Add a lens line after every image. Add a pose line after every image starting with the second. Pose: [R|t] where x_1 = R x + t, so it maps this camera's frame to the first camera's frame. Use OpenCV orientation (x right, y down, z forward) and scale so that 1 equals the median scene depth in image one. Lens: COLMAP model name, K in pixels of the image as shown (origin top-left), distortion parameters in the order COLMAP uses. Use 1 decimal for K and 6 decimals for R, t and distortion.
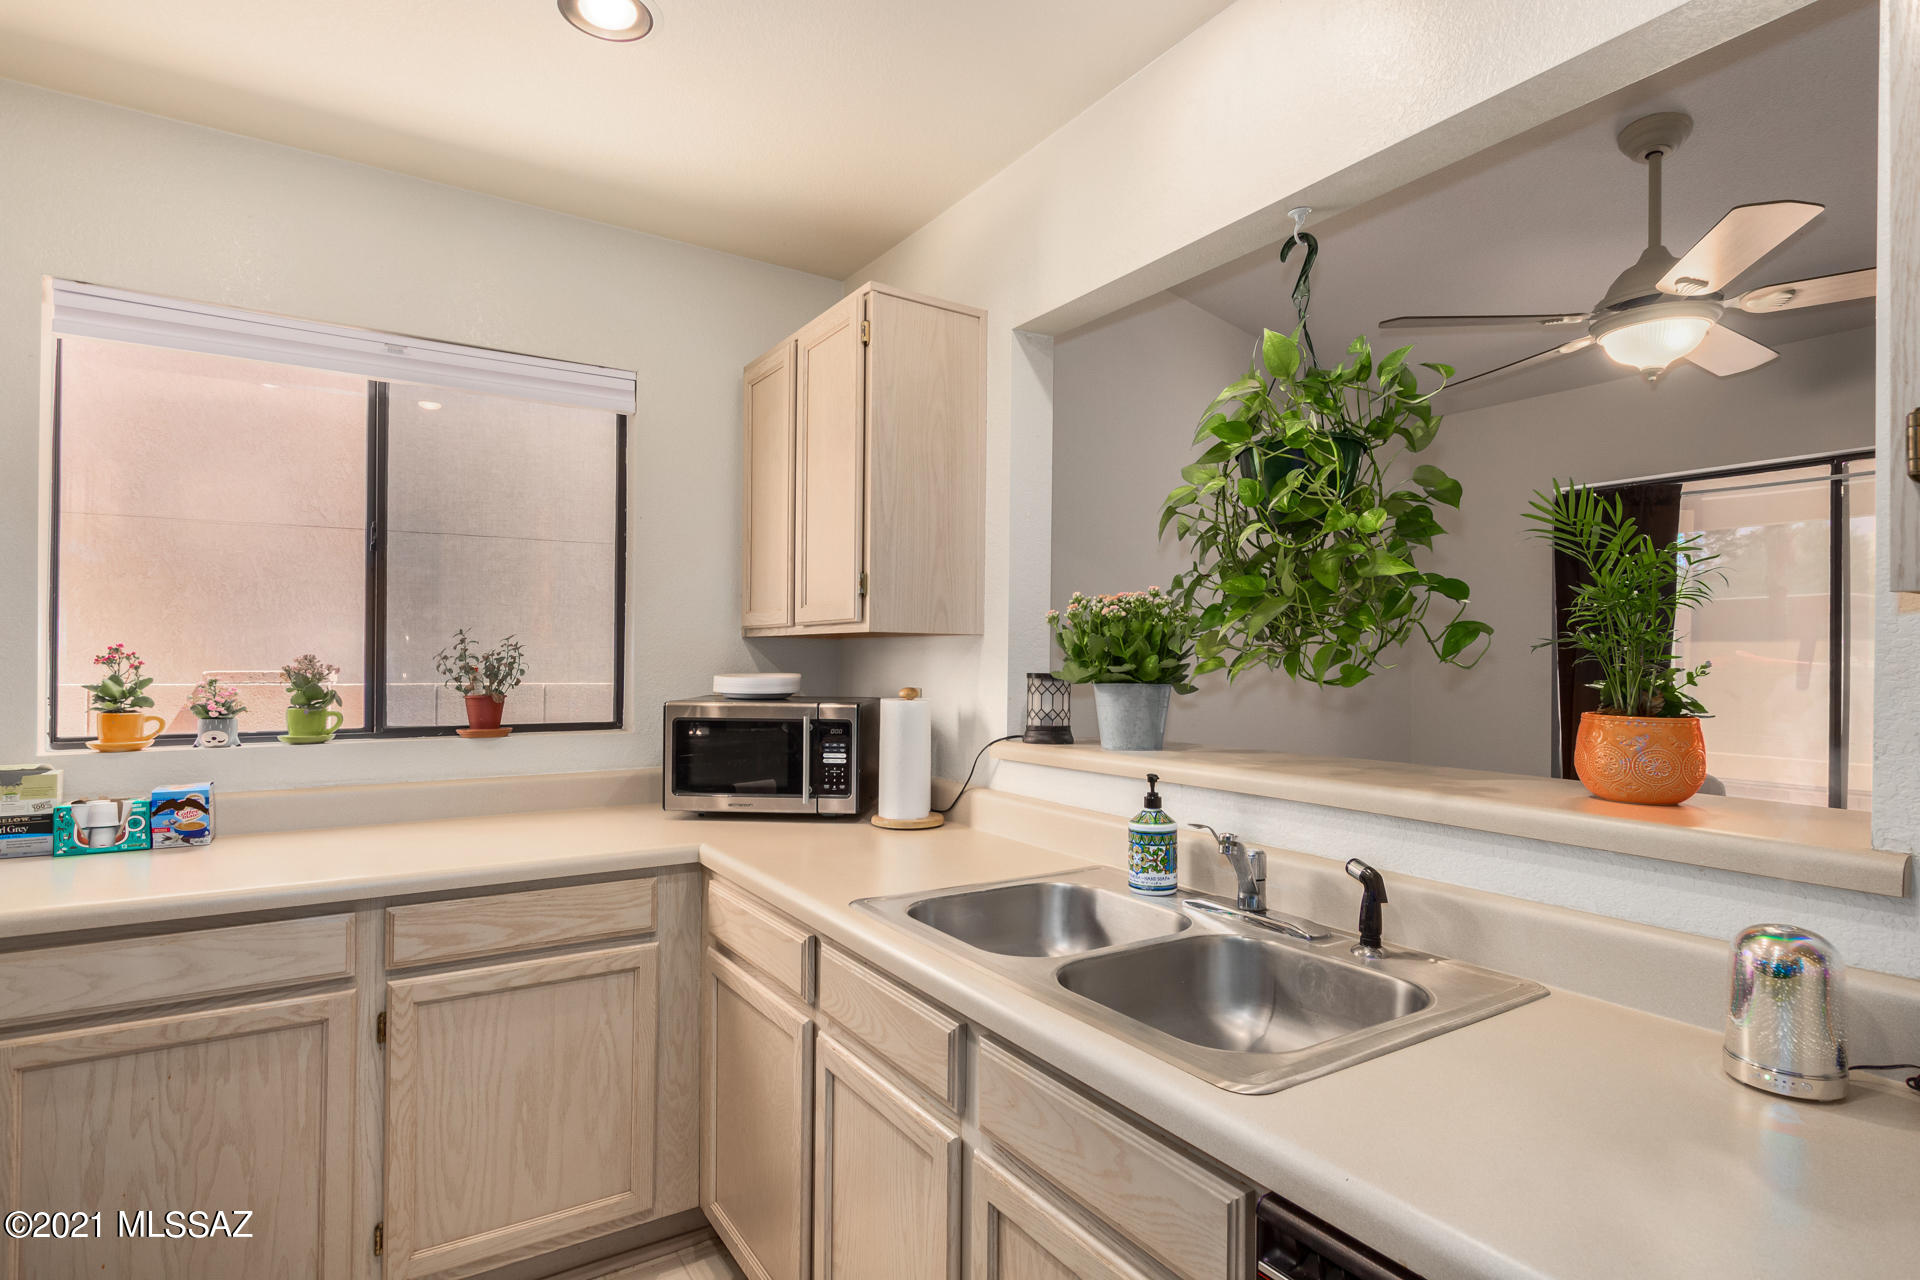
lens RADIAL K [[971.9, 0, 970.0], [0, 971.9, 655.7], [0, 0, 1]] dist [-0.000252, -0.000918]
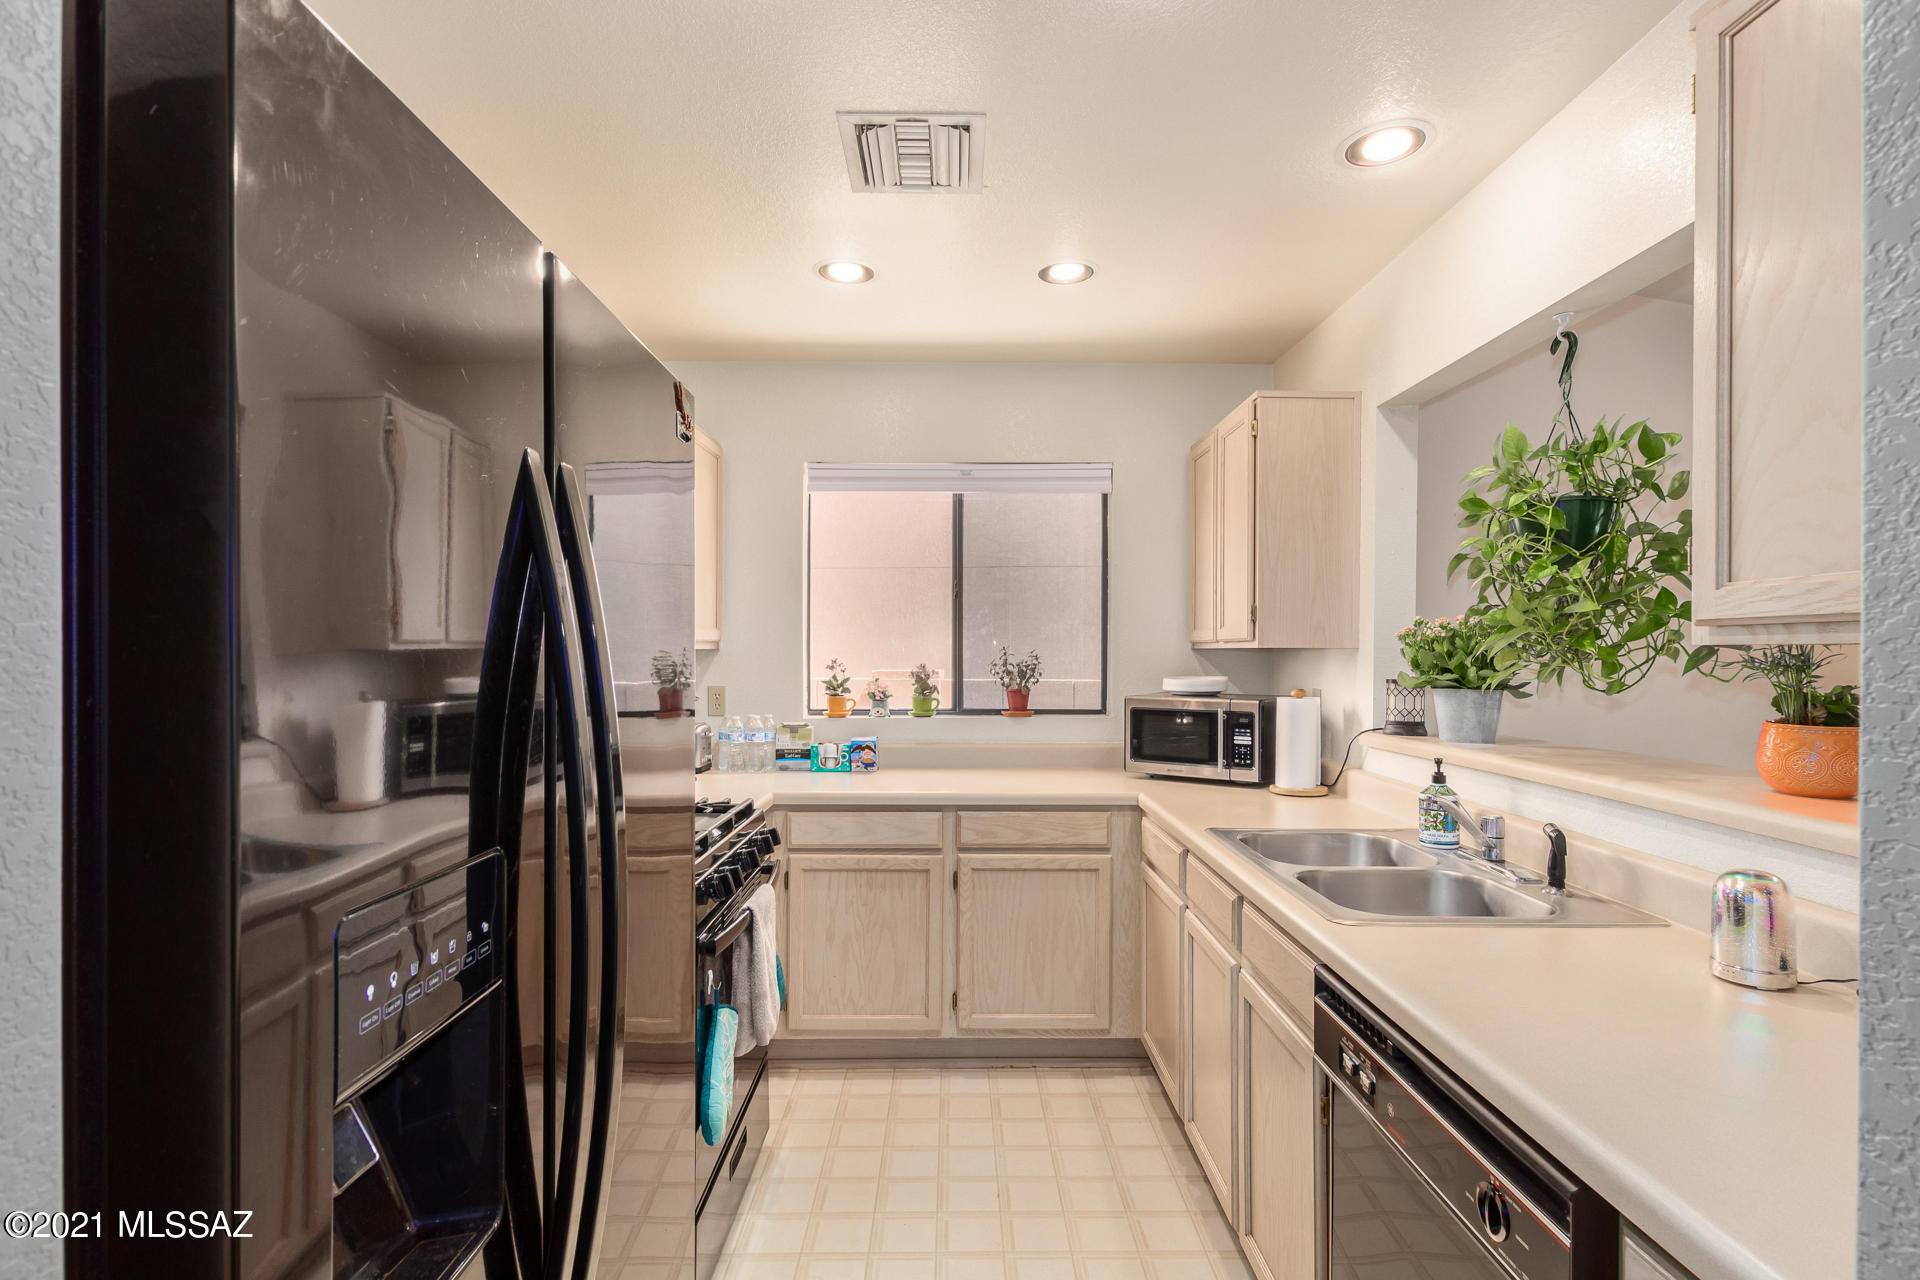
lens RADIAL K [[951.0, 0, 962.5], [0, 951.0, 653.5], [0, 0, 1]] dist [0.002298, 0.000528]
pose [[0.841261, -0.004162, -0.540614, 0.287089], [0.005969, 0.999981, 0.001591, -0.022578], [0.540597, -0.004566, 0.841269, -0.372056]]
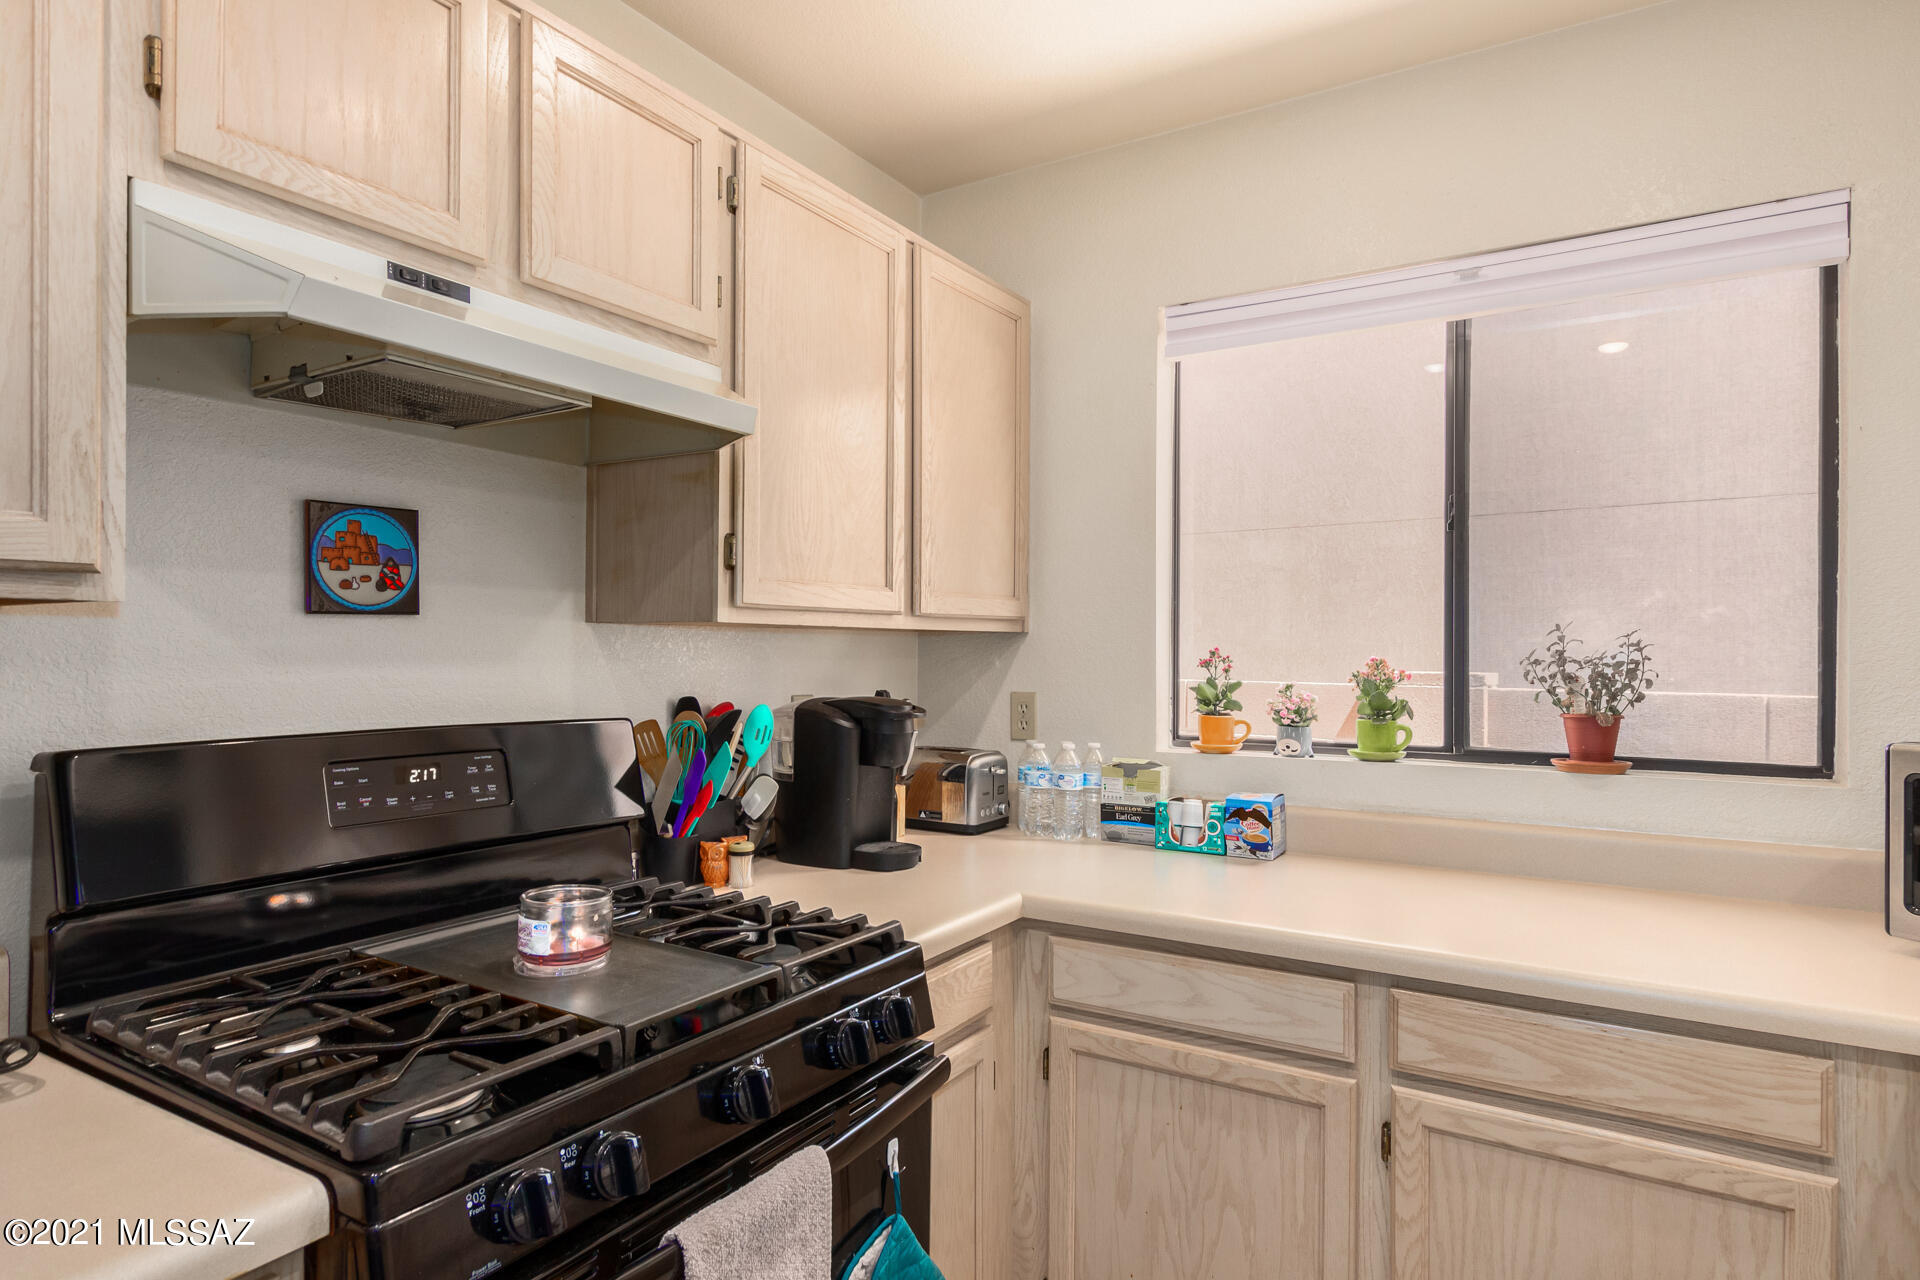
lens RADIAL K [[1053.9, 0, 965.6], [0, 1053.9, 646.7], [0, 0, 1]] dist [0.002433, -0.000968]
pose [[0.428400, -0.007675, -0.903557, 0.011866], [0.002151, 0.999970, -0.007474, -0.005450], [0.903587, 0.001259, 0.428403, 0.294302]]
